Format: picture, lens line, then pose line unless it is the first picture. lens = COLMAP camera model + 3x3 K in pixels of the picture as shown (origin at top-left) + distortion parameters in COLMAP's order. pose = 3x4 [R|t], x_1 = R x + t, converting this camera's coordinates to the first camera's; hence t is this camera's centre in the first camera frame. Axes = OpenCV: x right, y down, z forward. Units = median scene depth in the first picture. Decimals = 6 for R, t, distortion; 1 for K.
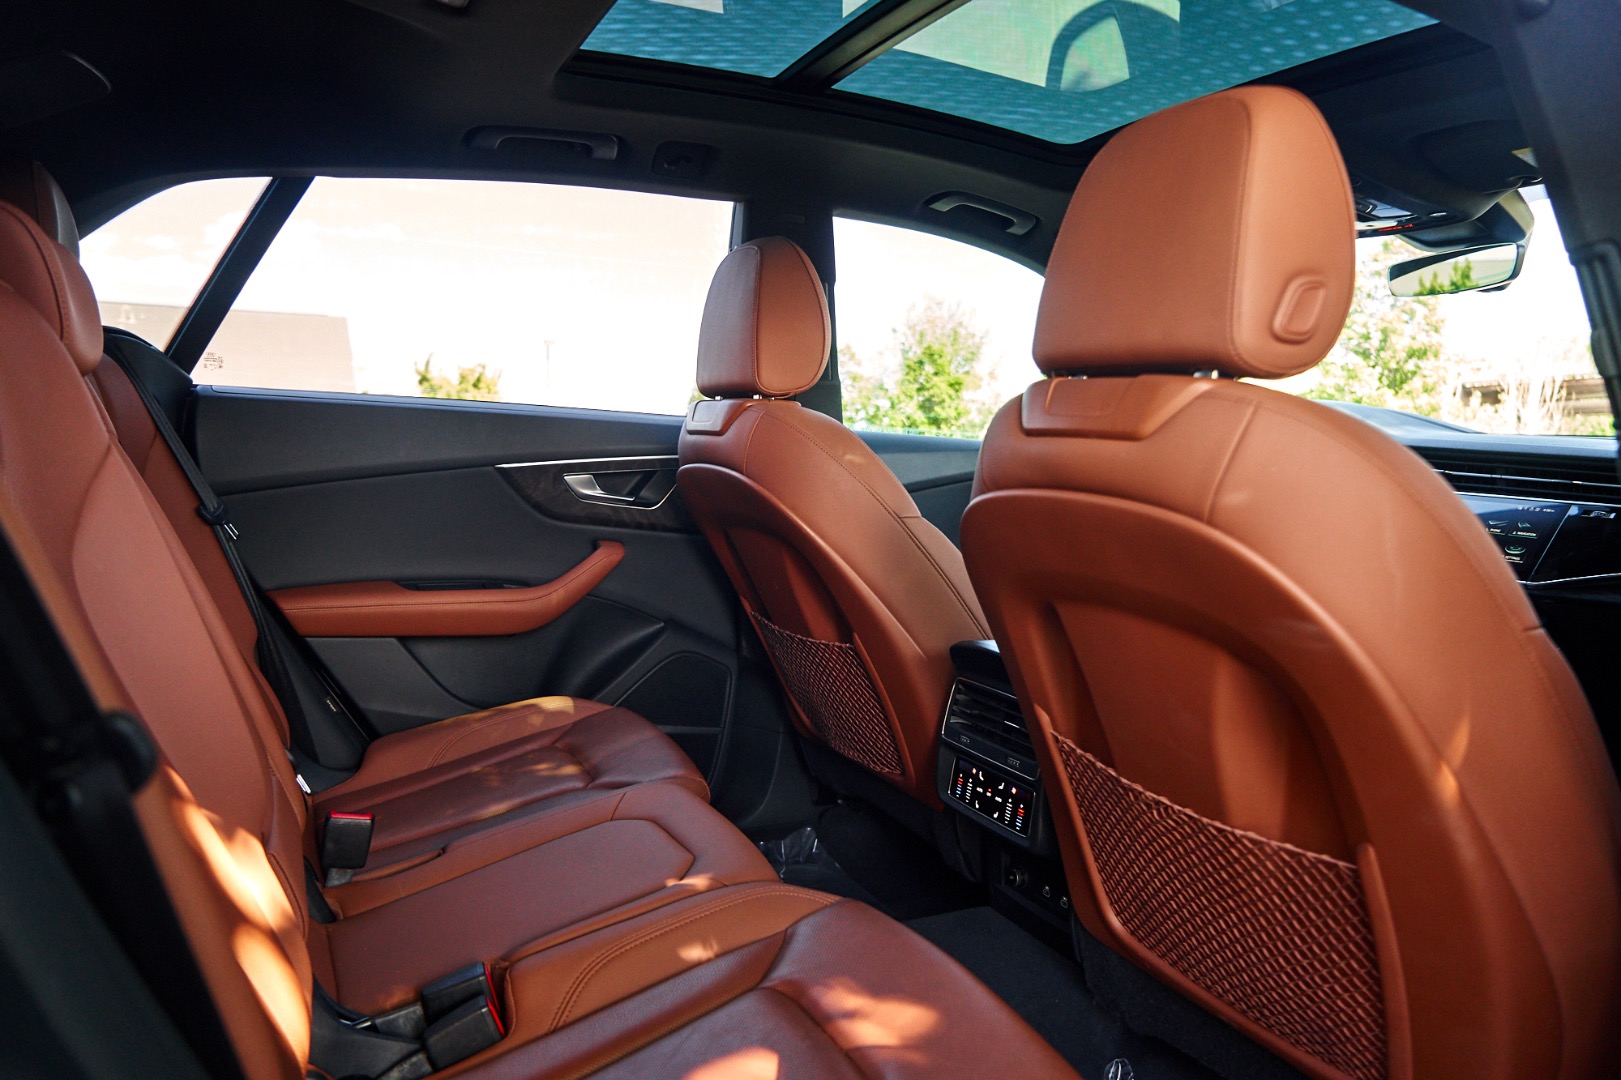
lens RADIAL K [[1113.8, 0, 810.5], [0, 1113.8, 540.0], [0, 0, 1]] dist [0.025667, -0.043863]
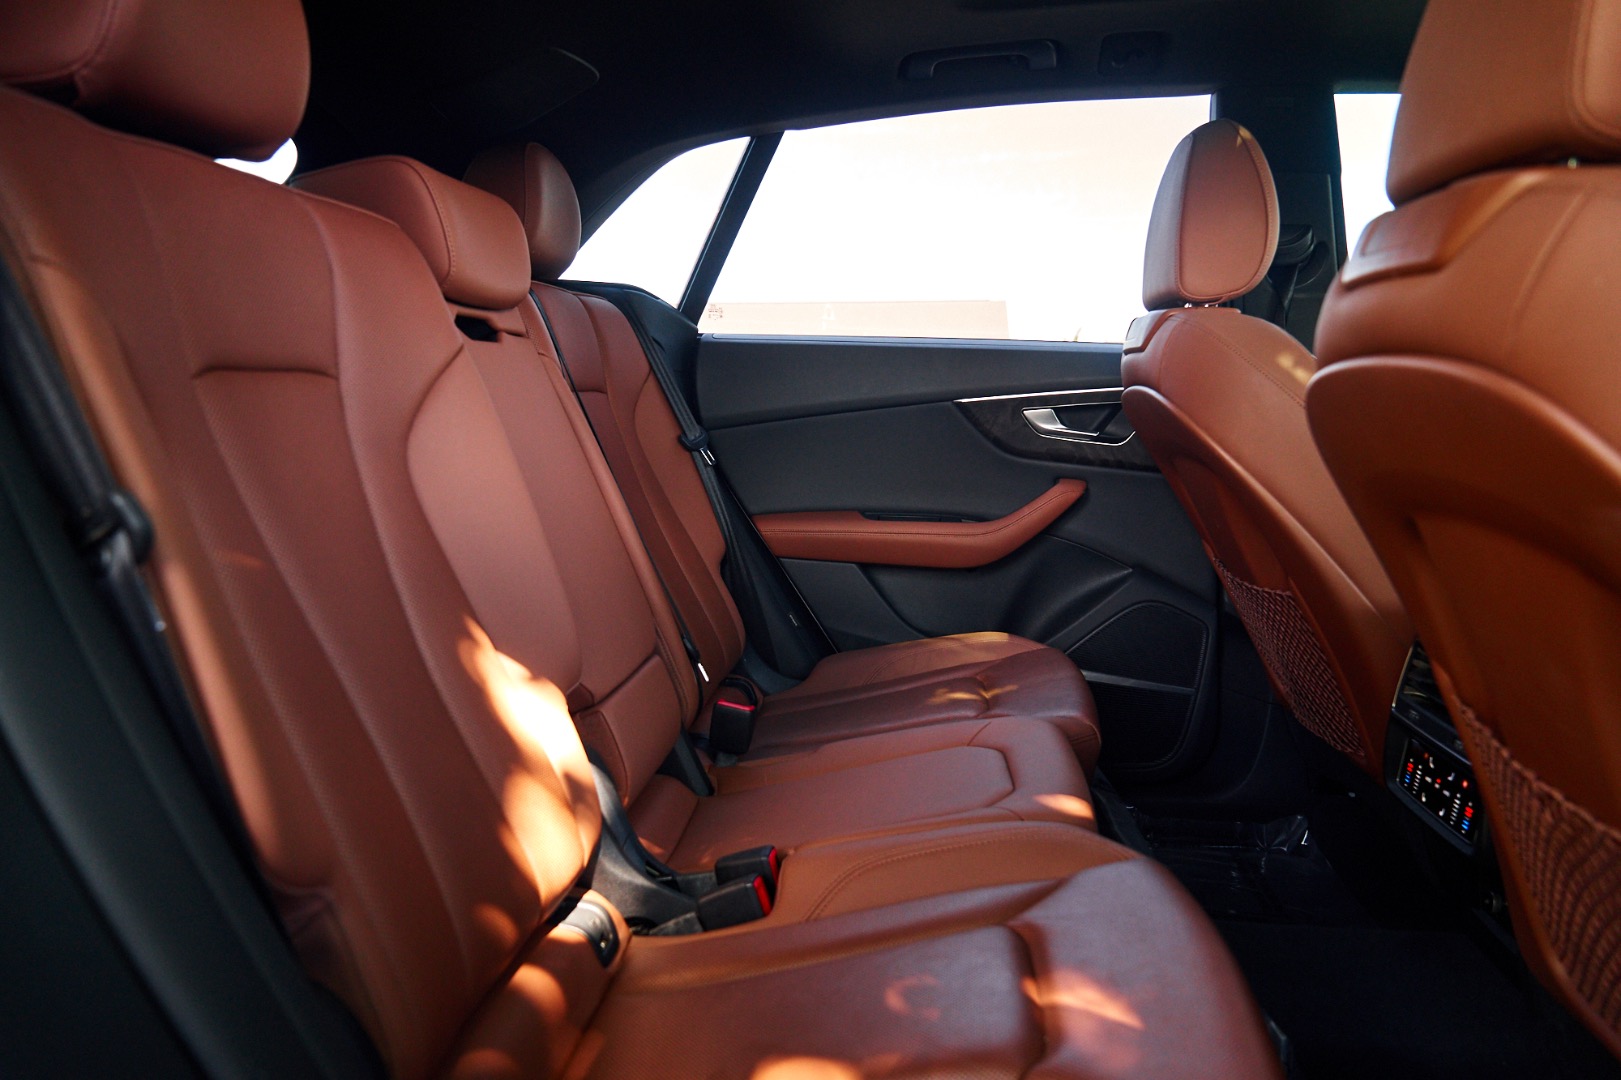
lens RADIAL K [[1113.8, 0, 810.5], [0, 1113.8, 540.0], [0, 0, 1]] dist [0.025667, -0.043863]
pose [[0.845473, 0.038936, -0.532596, 0.163332], [-0.026938, 0.999178, 0.030284, 0.035161], [0.533338, -0.011257, 0.845828, 0.082591]]
